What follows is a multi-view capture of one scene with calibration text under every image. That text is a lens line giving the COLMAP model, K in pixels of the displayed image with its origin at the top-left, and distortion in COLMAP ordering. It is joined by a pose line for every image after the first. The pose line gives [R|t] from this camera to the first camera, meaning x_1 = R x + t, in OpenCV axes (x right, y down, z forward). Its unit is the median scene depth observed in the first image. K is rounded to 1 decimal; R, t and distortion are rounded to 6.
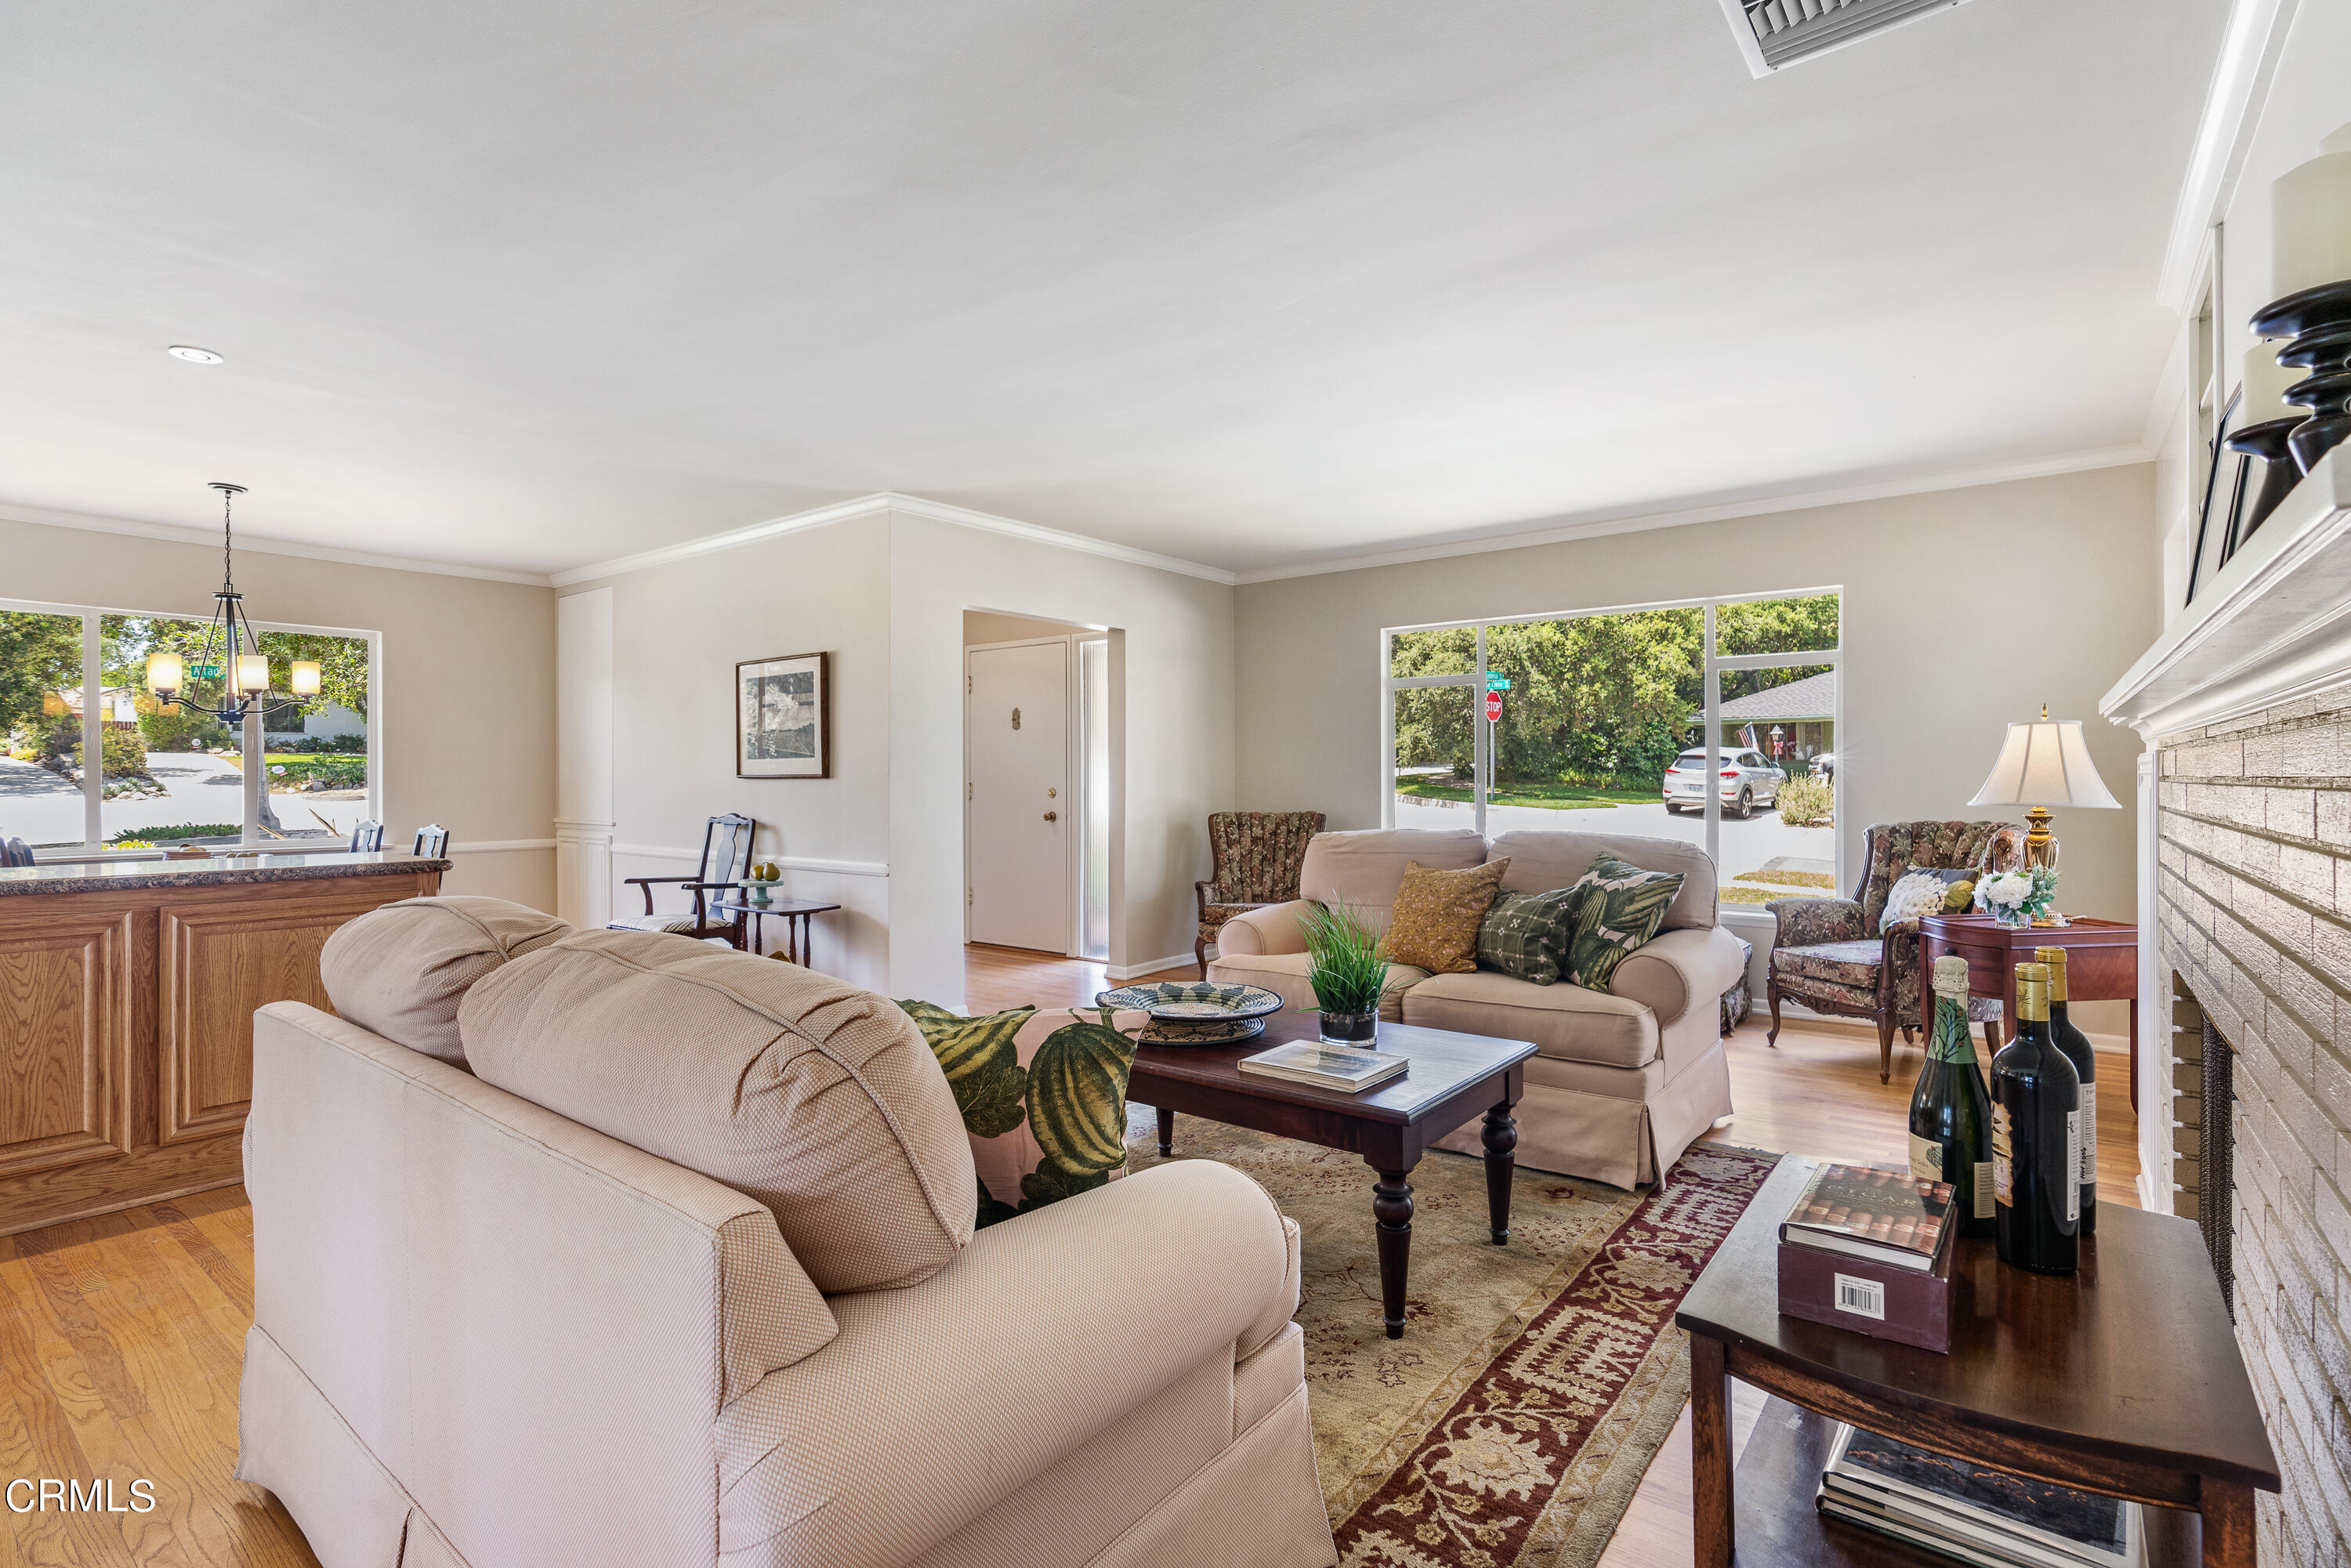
lens RADIAL K [[1090.2, 0, 1173.3], [0, 1090.2, 785.7], [0, 0, 1]] dist [-0.016361, 0.008022]
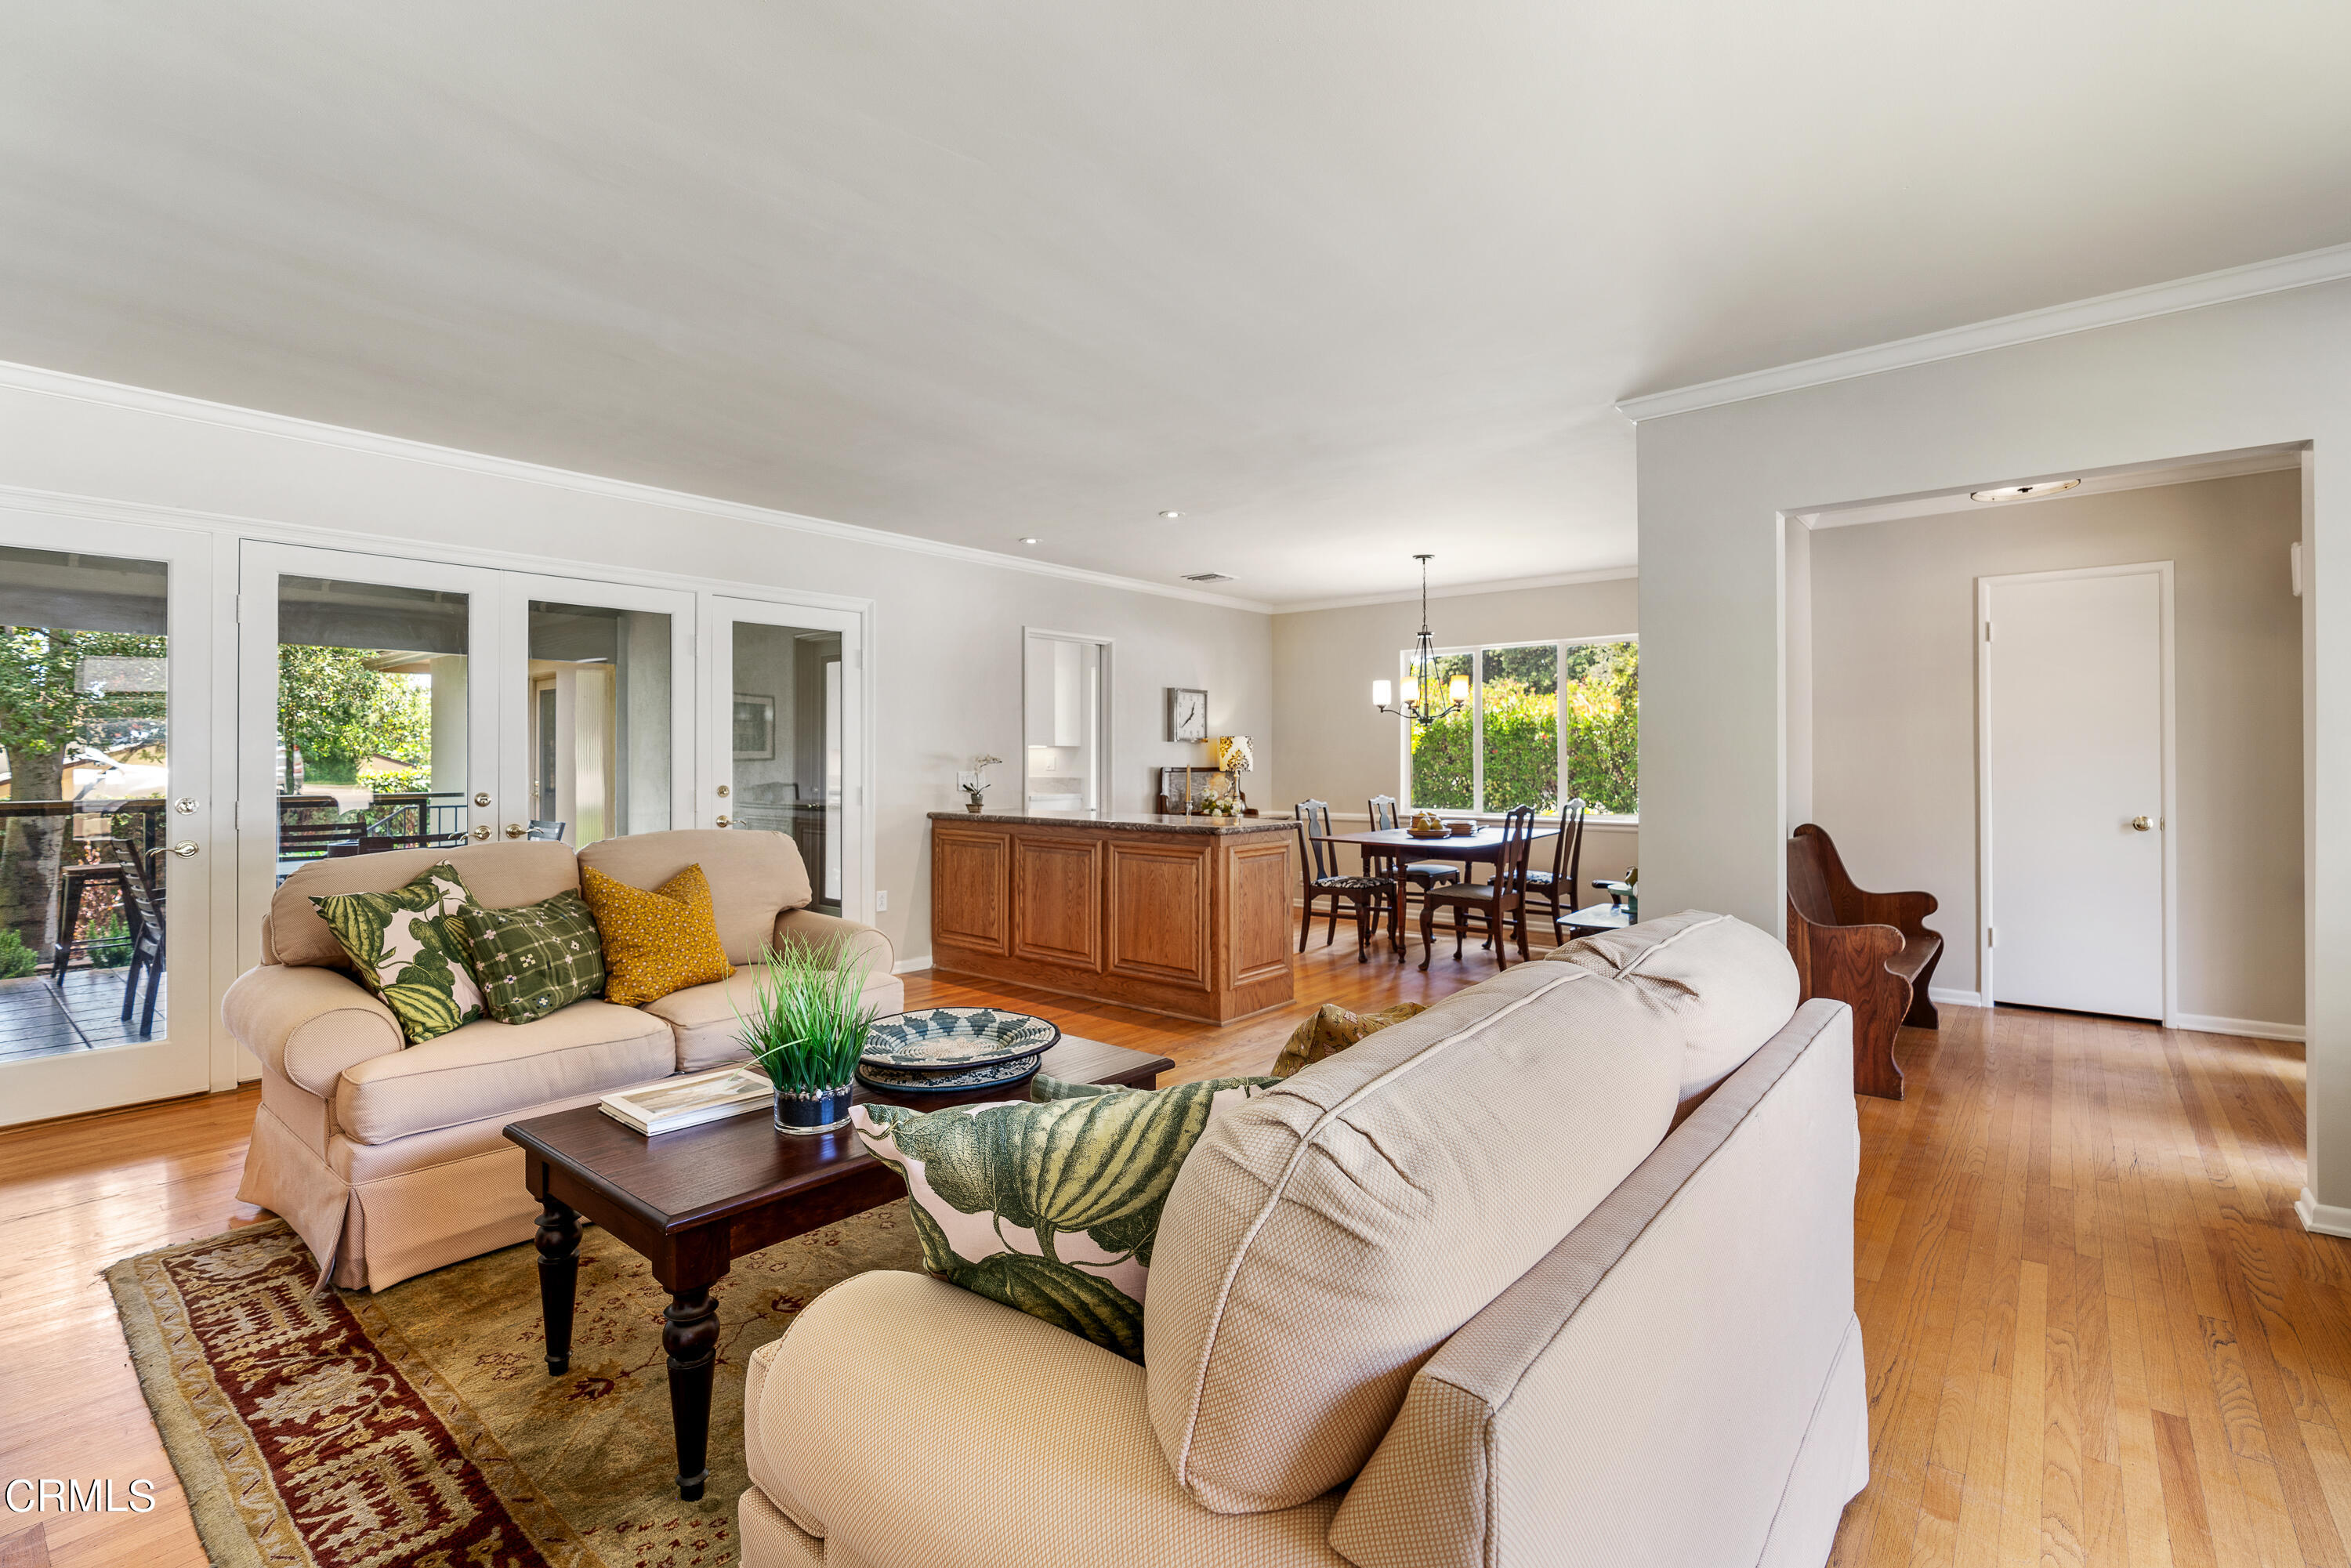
lens RADIAL K [[1075.8, 0, 1173.2], [0, 1075.8, 770.5], [0, 0, 1]] dist [-0.014621, 0.006304]
pose [[-0.030632, 0.007852, -0.999500, 1.177842], [-0.002748, 0.999965, 0.007940, -0.025904], [0.999527, 0.002990, -0.030610, 1.653688]]
